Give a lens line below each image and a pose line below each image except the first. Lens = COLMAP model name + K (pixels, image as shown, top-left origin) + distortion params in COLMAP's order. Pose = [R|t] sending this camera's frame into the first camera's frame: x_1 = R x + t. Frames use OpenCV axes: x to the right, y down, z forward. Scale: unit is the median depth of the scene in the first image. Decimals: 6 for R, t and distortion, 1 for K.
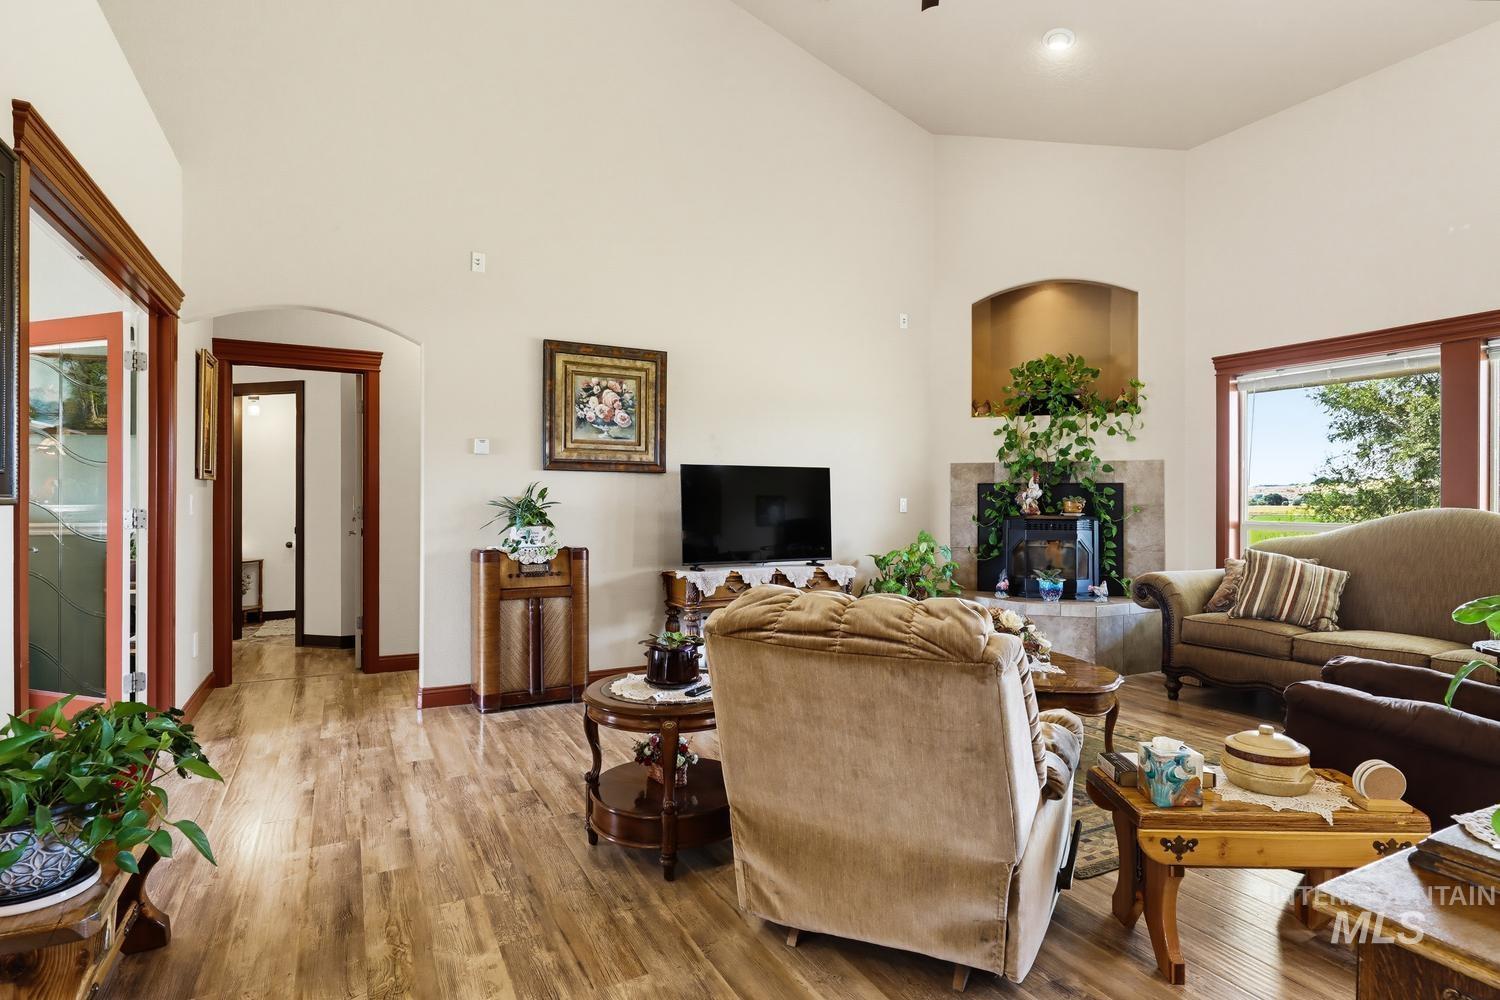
lens RADIAL K [[772.2, 0, 752.9], [0, 772.2, 498.2], [0, 0, 1]] dist [0.002924, -0.000231]
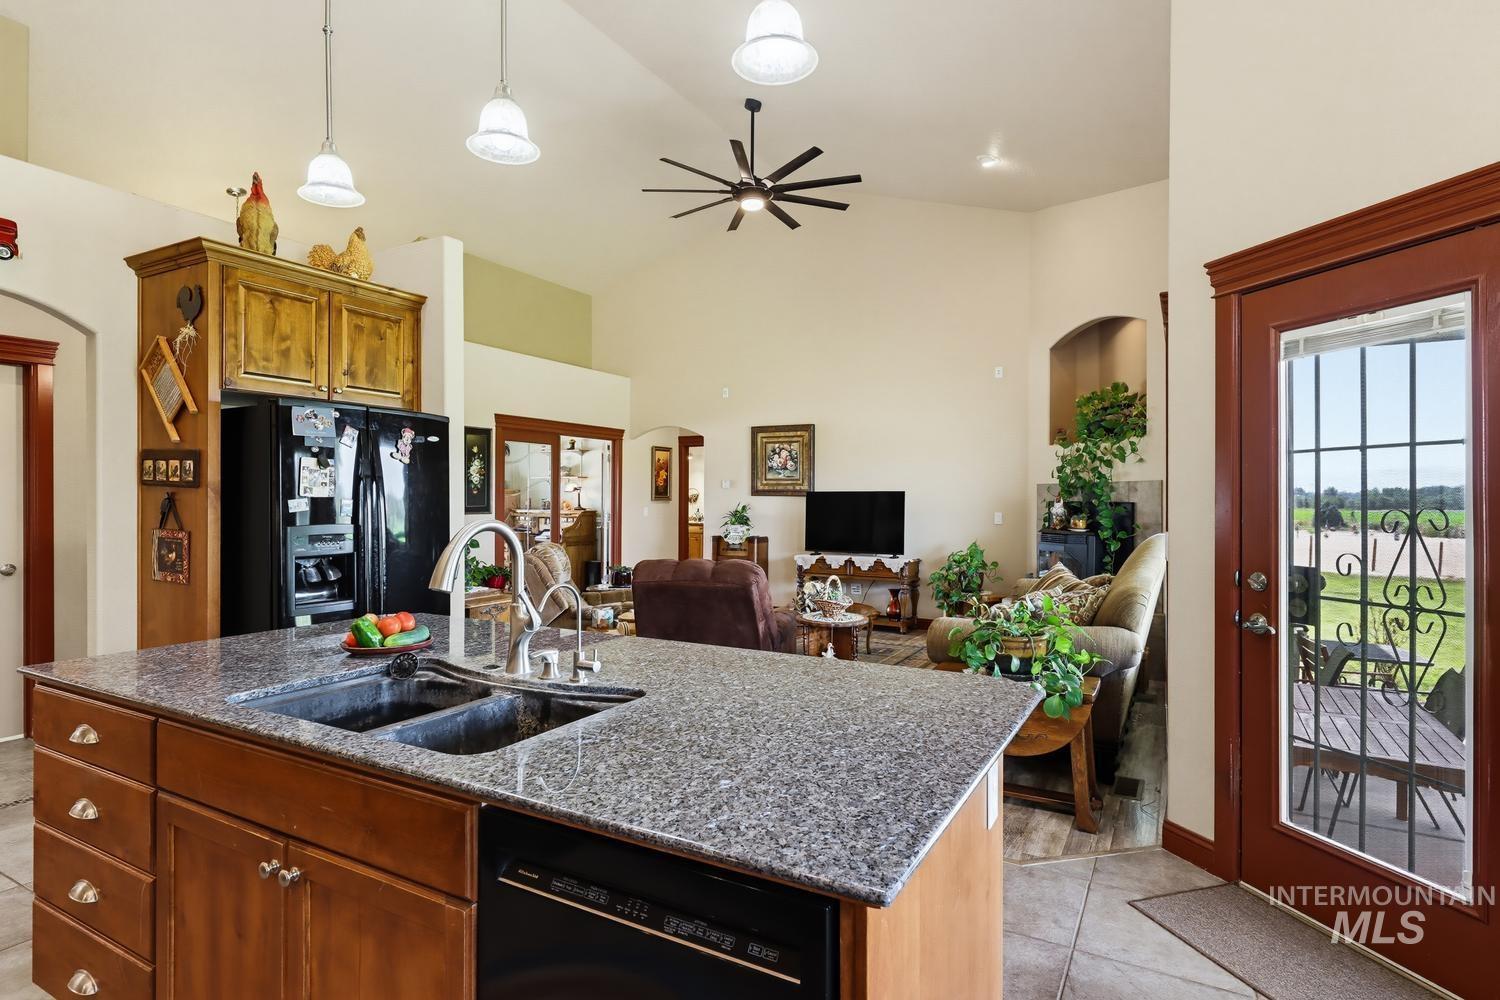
lens RADIAL K [[772.2, 0, 752.9], [0, 772.2, 498.2], [0, 0, 1]] dist [0.002924, -0.000231]
pose [[0.543024, 0.000009, -0.839717, 1.256907], [-0.000208, 1.000000, -0.000124, -0.028497], [0.839717, 0.000242, 0.543024, -0.024671]]
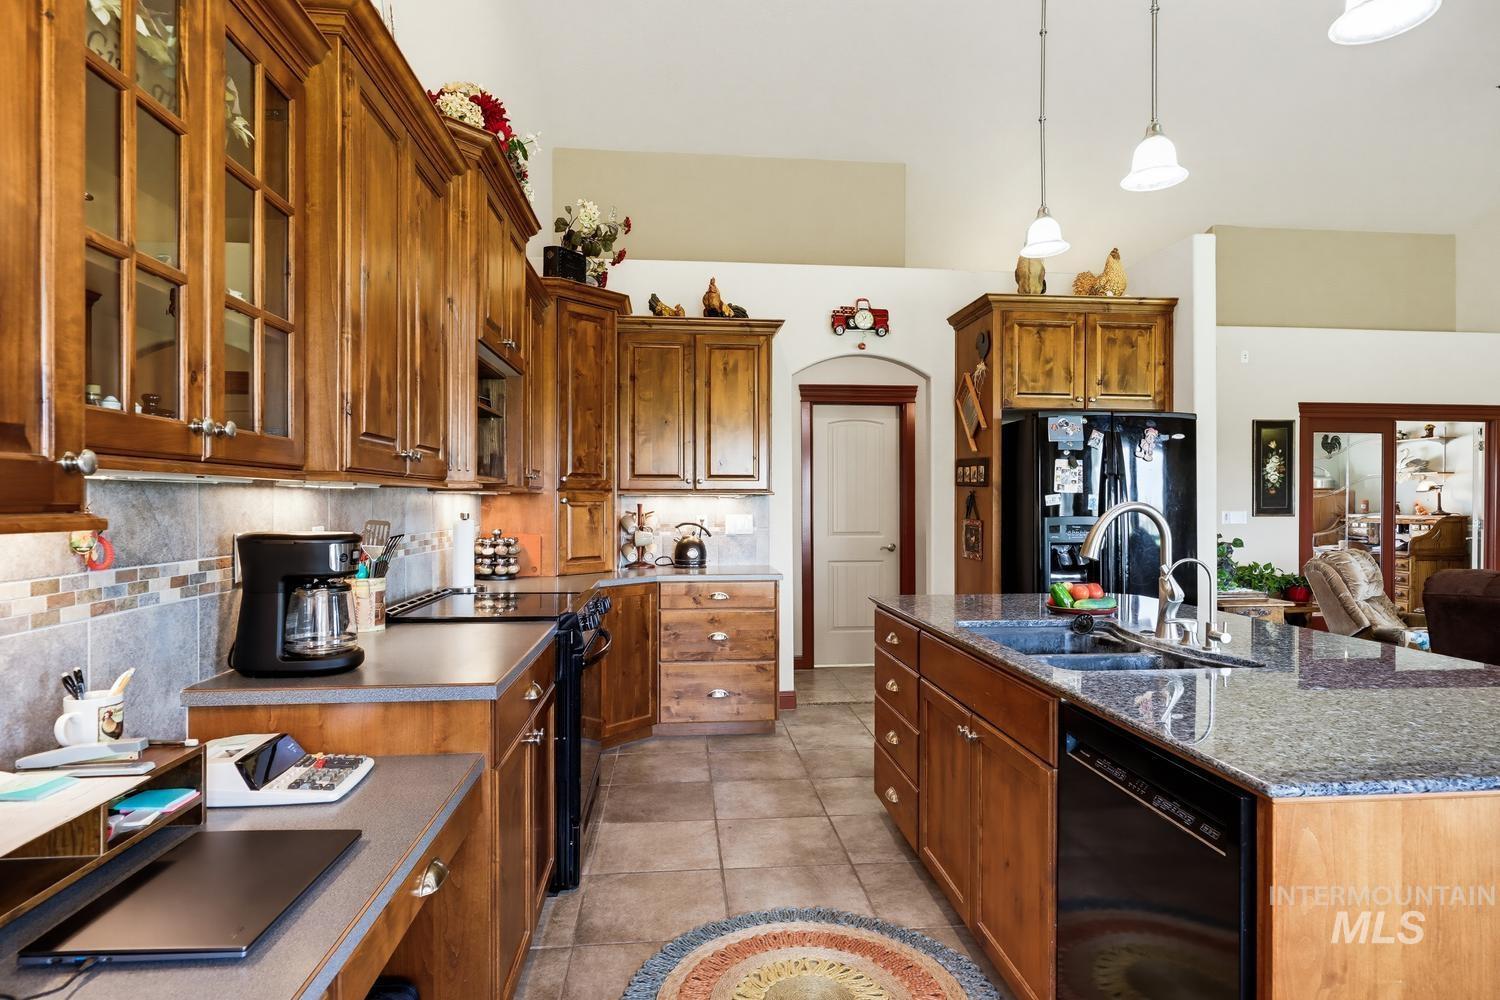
lens RADIAL K [[819.3, 0, 756.3], [0, 819.3, 505.4], [0, 0, 1]] dist [-0.000200, 0.000438]
pose [[-0.380656, 0.000419, -0.924717, 1.385820], [-0.000674, 1.000000, 0.000730, -0.016731], [0.924716, 0.000901, -0.380656, 0.048681]]
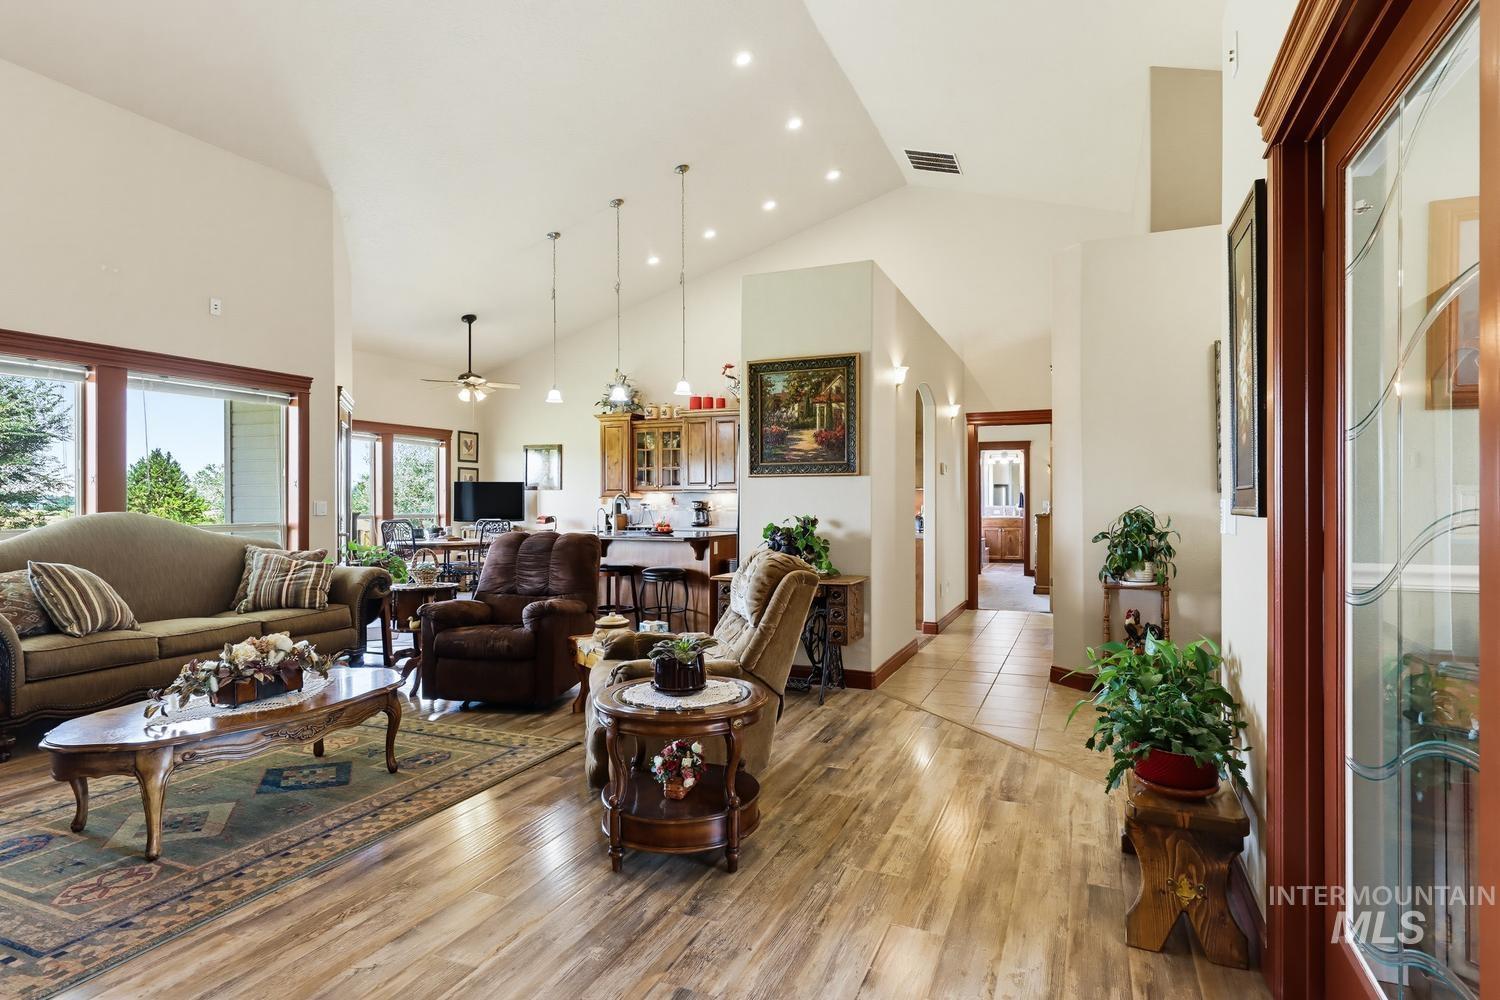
lens RADIAL K [[781.8, 0, 768.1], [0, 781.8, 505.1], [0, 0, 1]] dist [0.003105, -0.000310]
pose [[-0.638190, -0.005367, 0.769860, -0.520133], [-0.002499, 0.999985, 0.004899, -0.003918], [-0.769875, 0.001203, -0.638194, 0.844854]]
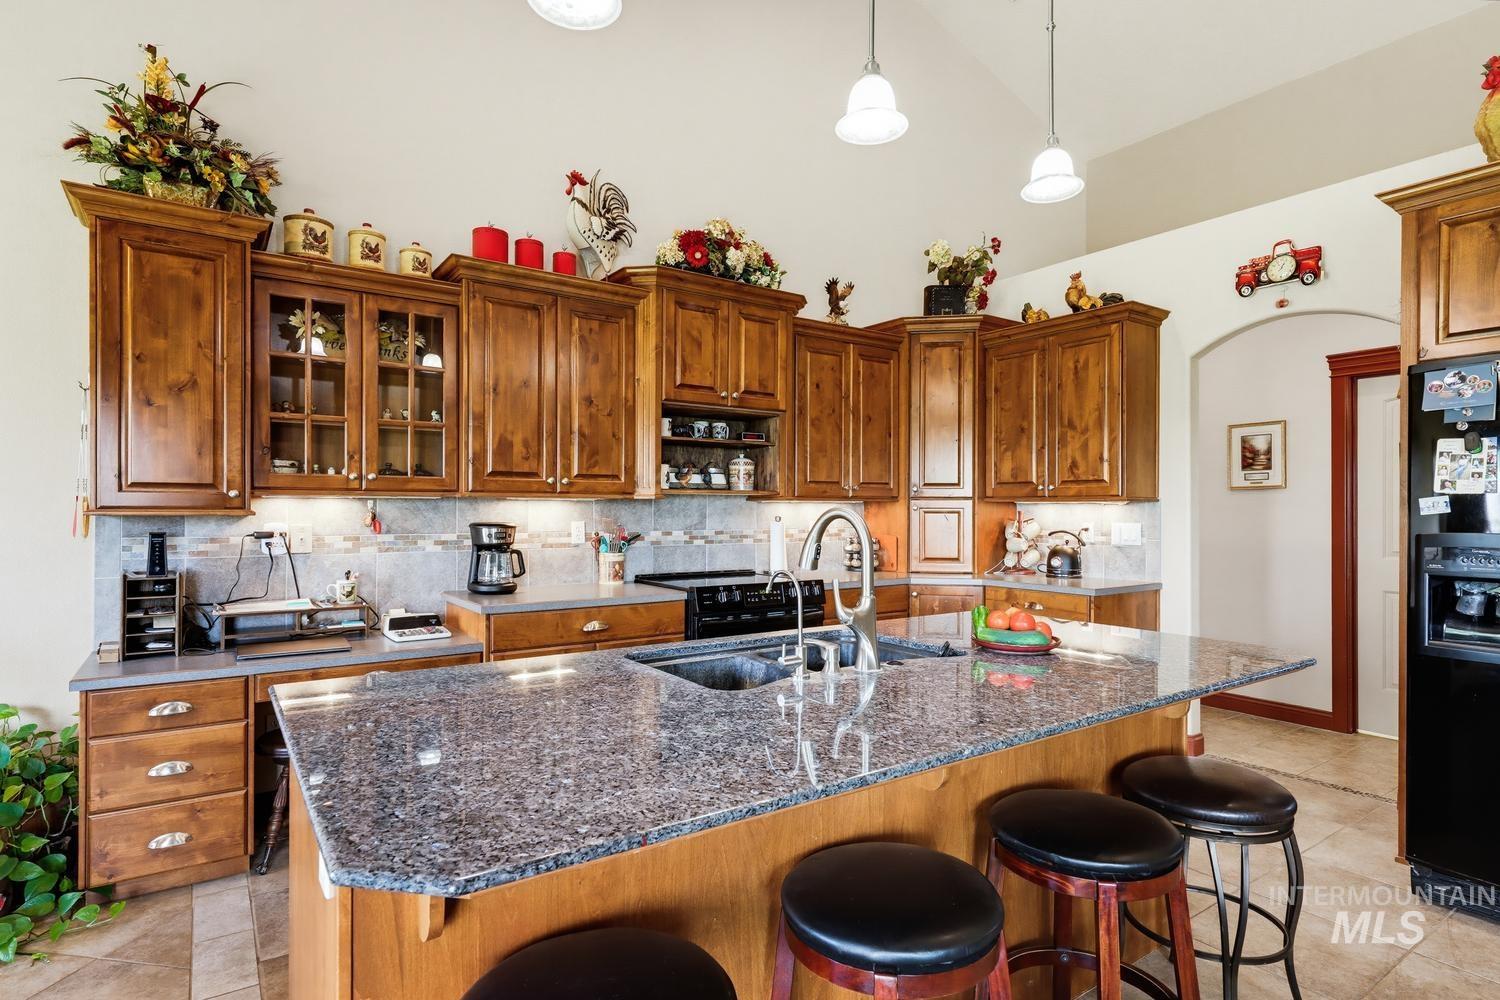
lens RADIAL K [[769.6, 0, 758.7], [0, 769.6, 509.5], [0, 0, 1]] dist [-0.000030, -0.000053]
pose [[-0.991152, -0.006048, -0.132594, 0.965267], [-0.005908, 0.999981, -0.001450, -0.016388], [0.132601, -0.000653, -0.991169, 0.445904]]
